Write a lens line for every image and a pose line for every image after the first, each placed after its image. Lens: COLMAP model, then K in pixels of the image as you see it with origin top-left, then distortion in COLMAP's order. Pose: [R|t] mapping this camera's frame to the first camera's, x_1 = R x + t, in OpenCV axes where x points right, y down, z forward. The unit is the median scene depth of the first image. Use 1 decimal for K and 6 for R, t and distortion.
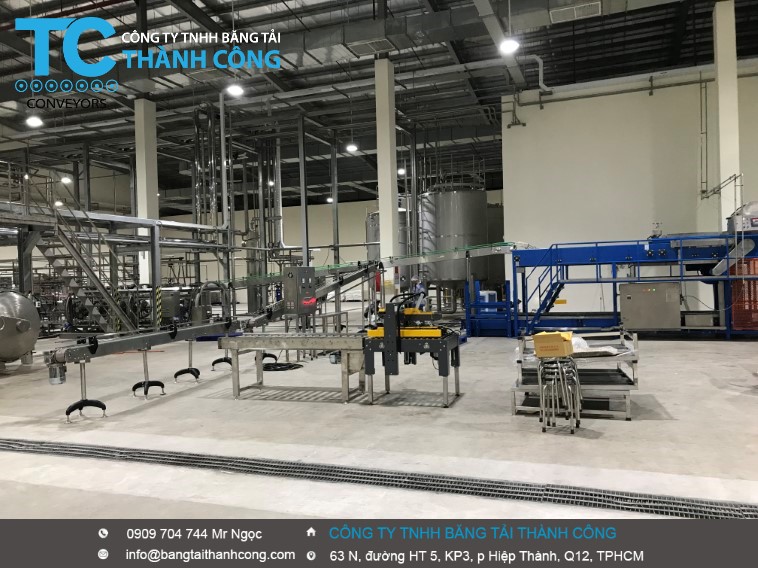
lens RADIAL K [[614.1, 0, 376.1], [0, 614.1, 285.6], [0, 0, 1]] dist [0.030609, -0.029986]
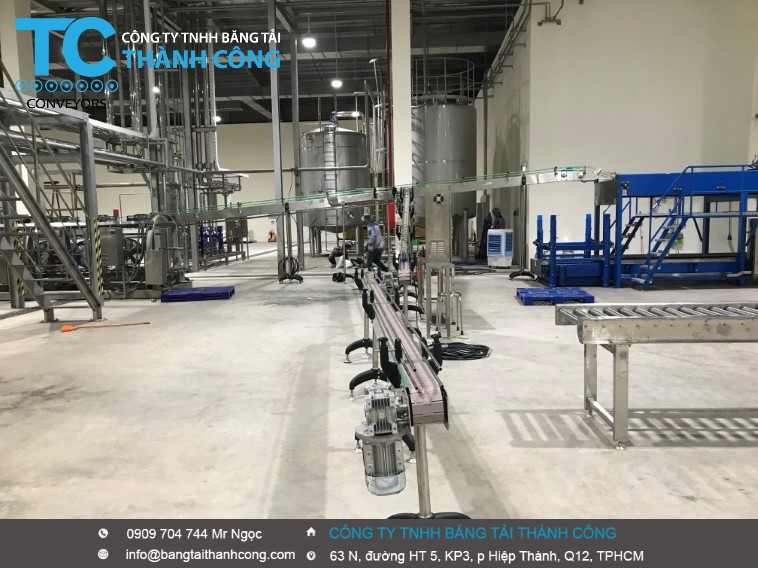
lens RADIAL K [[614.1, 0, 381.0], [0, 614.1, 280.1], [0, 0, 1]] dist [0.030609, -0.029986]
pose [[0.951249, -0.021622, 0.307665, -0.271131], [-0.004803, 0.996380, 0.084875, 0.009005], [-0.308387, -0.082215, 0.947702, 0.313018]]
